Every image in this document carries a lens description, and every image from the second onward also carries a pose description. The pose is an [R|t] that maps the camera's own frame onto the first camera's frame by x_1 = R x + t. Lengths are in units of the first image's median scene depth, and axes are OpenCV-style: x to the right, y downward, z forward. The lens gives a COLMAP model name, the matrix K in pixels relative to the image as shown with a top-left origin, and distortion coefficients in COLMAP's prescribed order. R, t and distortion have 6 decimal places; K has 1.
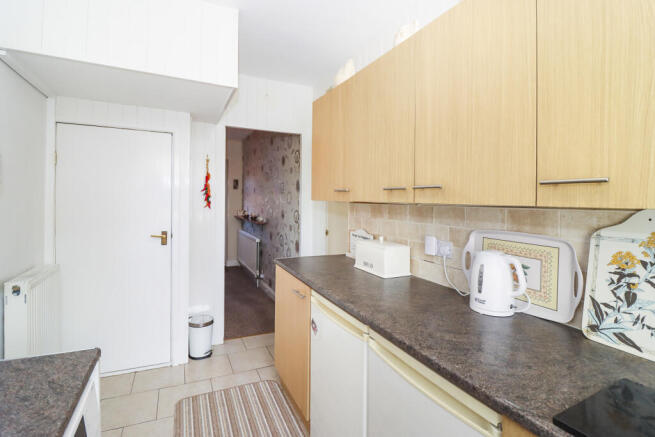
lens RADIAL K [[311.1, 0, 328.1], [0, 311.1, 205.8], [0, 0, 1]] dist [-0.002933, -0.000845]
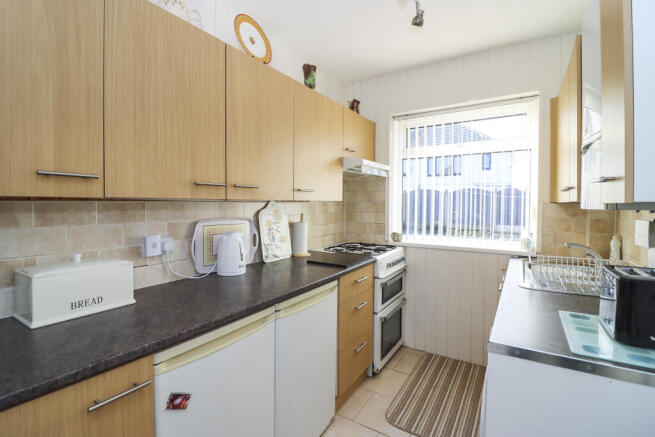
lens RADIAL K [[311.1, 0, 328.1], [0, 311.1, 205.8], [0, 0, 1]] dist [-0.002933, -0.000845]
pose [[-0.529577, -0.028300, 0.847790, -0.766258], [-0.000584, 0.999455, 0.032997, -0.020089], [-0.848262, 0.016979, -0.529305, 1.143899]]
